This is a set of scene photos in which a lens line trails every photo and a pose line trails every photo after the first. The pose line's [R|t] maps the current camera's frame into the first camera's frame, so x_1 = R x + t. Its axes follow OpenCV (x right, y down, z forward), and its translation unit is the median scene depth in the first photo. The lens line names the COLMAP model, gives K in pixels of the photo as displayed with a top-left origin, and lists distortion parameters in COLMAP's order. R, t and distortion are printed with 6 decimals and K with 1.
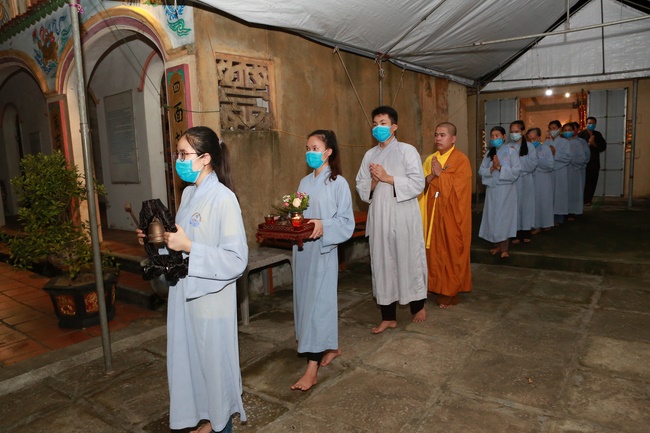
lens RADIAL K [[453.9, 0, 325.0], [0, 453.9, 216.5], [0, 0, 1]] dist [-0.090874, 0.063722]
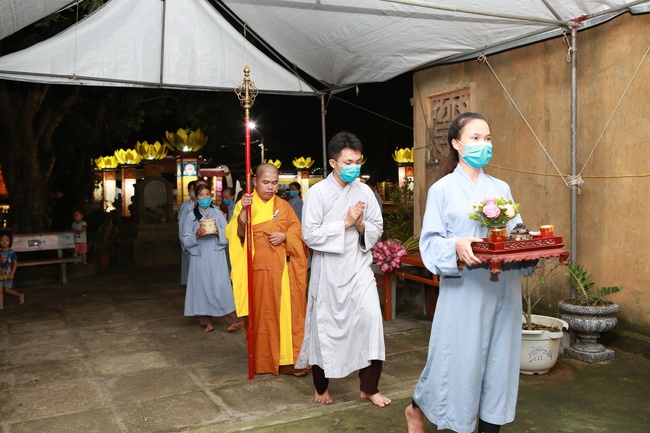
lens RADIAL K [[629.2, 0, 325.0], [0, 629.2, 216.5], [0, 0, 1]] dist [-0.002576, -0.000591]
pose [[-0.440282, 0.090980, -0.893238, 1.325268], [-0.108002, 0.982263, 0.153283, -0.267218], [0.891340, 0.163960, -0.422647, 1.435374]]
